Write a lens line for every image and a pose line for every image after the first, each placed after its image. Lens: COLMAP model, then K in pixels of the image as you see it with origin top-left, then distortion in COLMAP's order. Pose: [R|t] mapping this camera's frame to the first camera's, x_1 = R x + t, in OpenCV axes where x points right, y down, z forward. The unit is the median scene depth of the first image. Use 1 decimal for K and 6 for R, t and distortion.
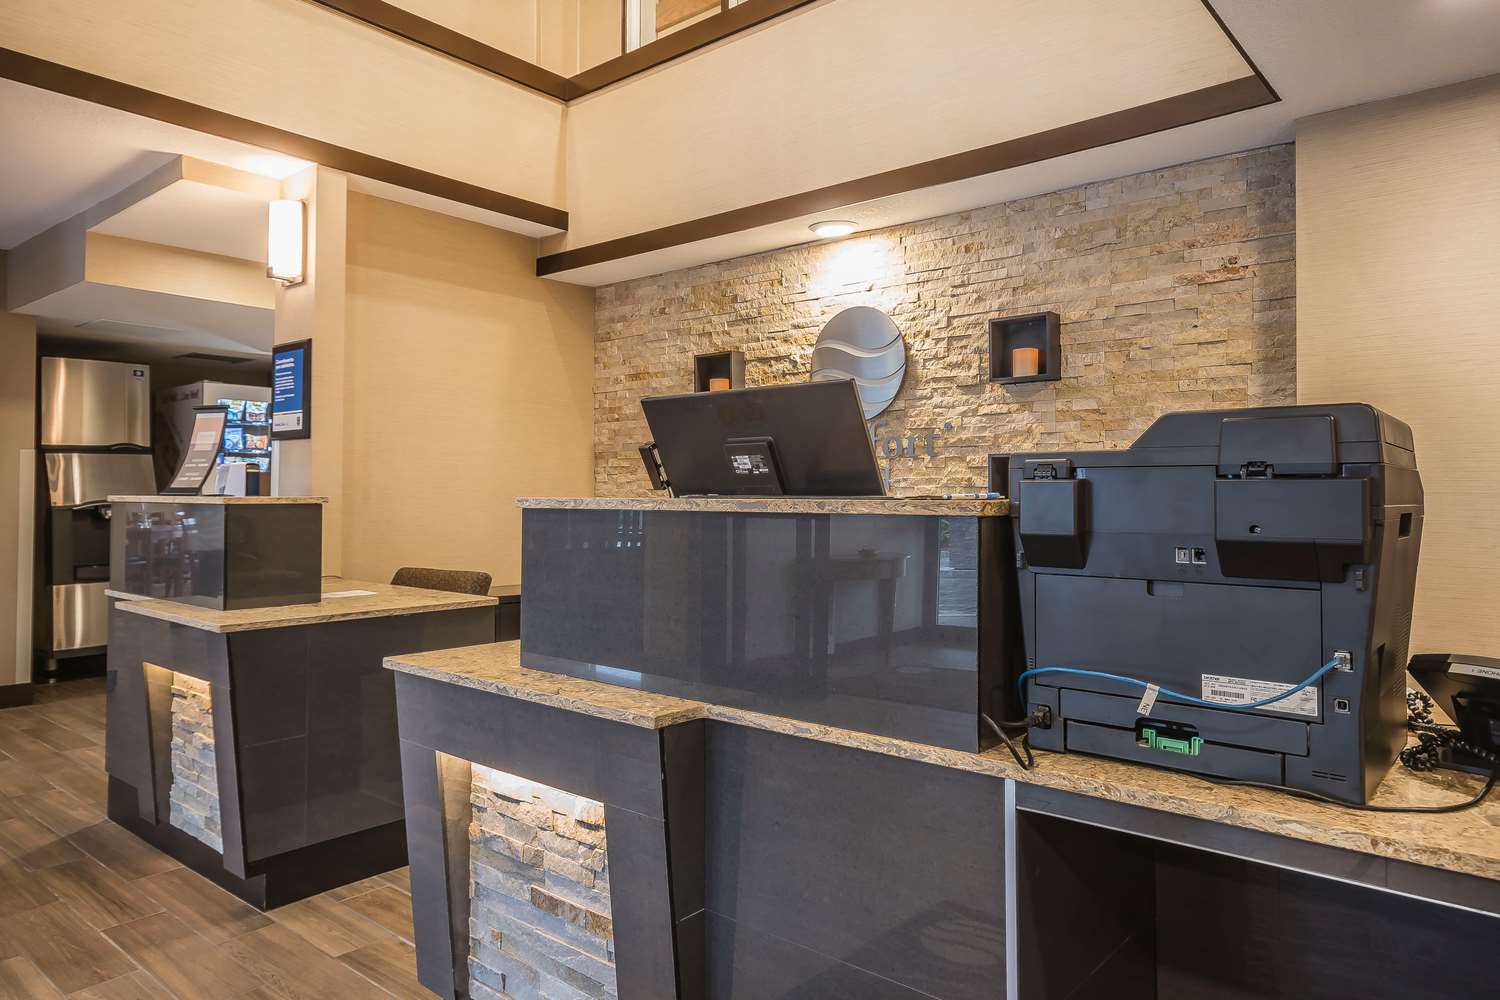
lens RADIAL K [[985.9, 0, 750.0], [0, 985.9, 500.0], [0, 0, 1]] dist [0.006253, 0.004676]
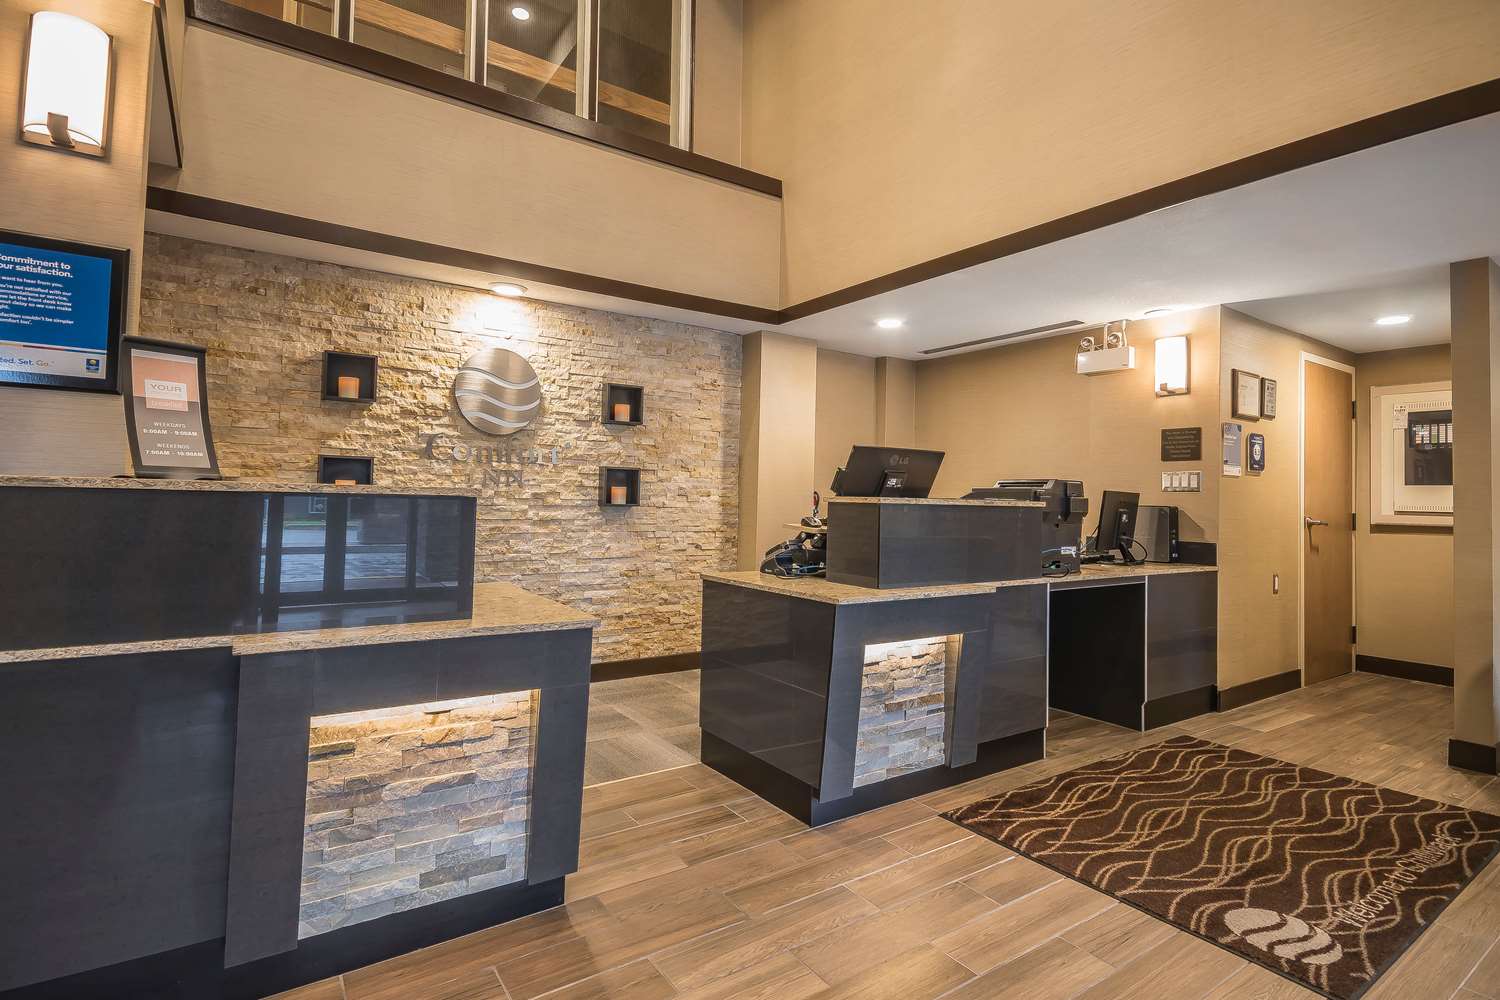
lens RADIAL K [[727.6, 0, 750.0], [0, 727.6, 500.0], [0, 0, 1]] dist [0.004877, 0.001058]
pose [[0.264375, 0.002285, 0.964417, -0.795169], [-0.016336, 0.999864, 0.002109, 0.001727], [-0.964282, -0.016312, 0.264376, 0.433343]]
